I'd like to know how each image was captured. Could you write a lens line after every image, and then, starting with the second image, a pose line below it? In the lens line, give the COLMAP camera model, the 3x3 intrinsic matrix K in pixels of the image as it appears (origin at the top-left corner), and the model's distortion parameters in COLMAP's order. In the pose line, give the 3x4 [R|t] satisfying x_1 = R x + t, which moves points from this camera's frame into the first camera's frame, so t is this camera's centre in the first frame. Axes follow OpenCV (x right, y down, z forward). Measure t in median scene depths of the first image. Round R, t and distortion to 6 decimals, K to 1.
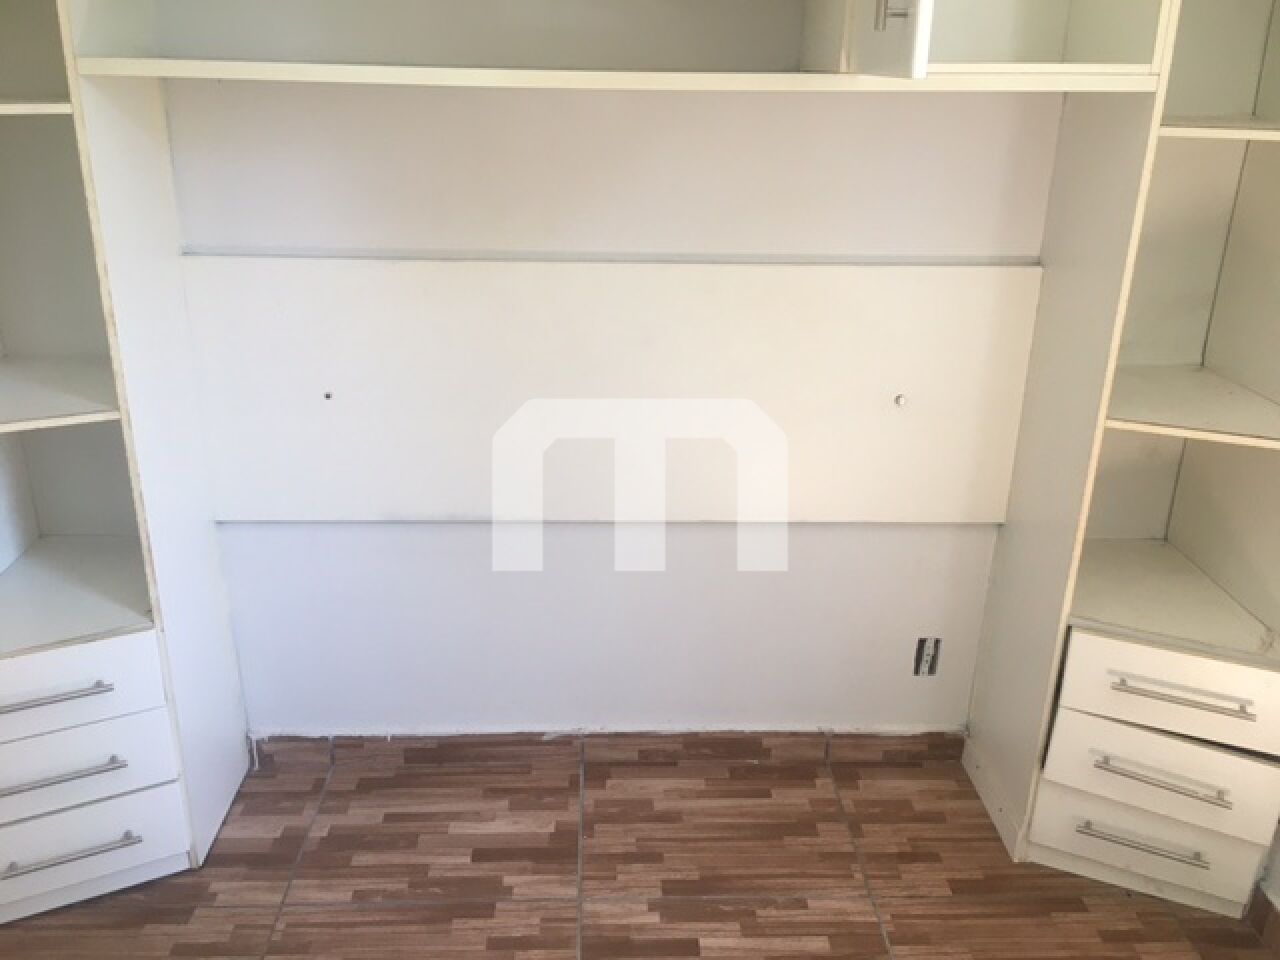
lens RADIAL K [[1106.9, 0, 638.4], [0, 1106.9, 477.6], [0, 0, 1]] dist [0.084622, -0.109926]
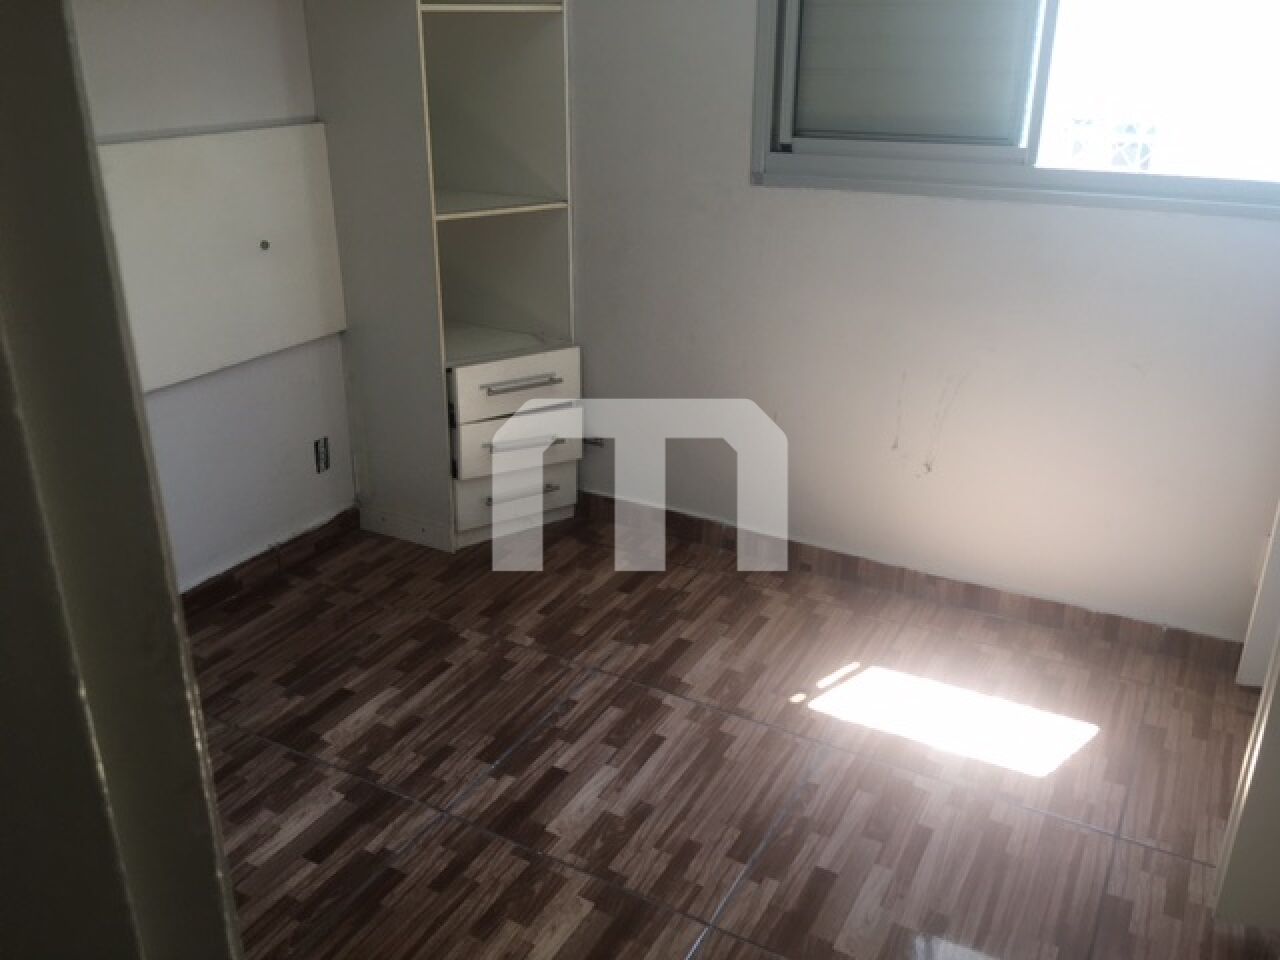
lens RADIAL K [[1106.9, 0, 642.9], [0, 1106.9, 480.3], [0, 0, 1]] dist [0.084622, -0.109926]
pose [[0.519063, -0.351939, 0.778918, -0.568644], [0.309943, 0.926772, 0.212201, 0.035822], [-0.796561, 0.131274, 0.590133, -0.019506]]
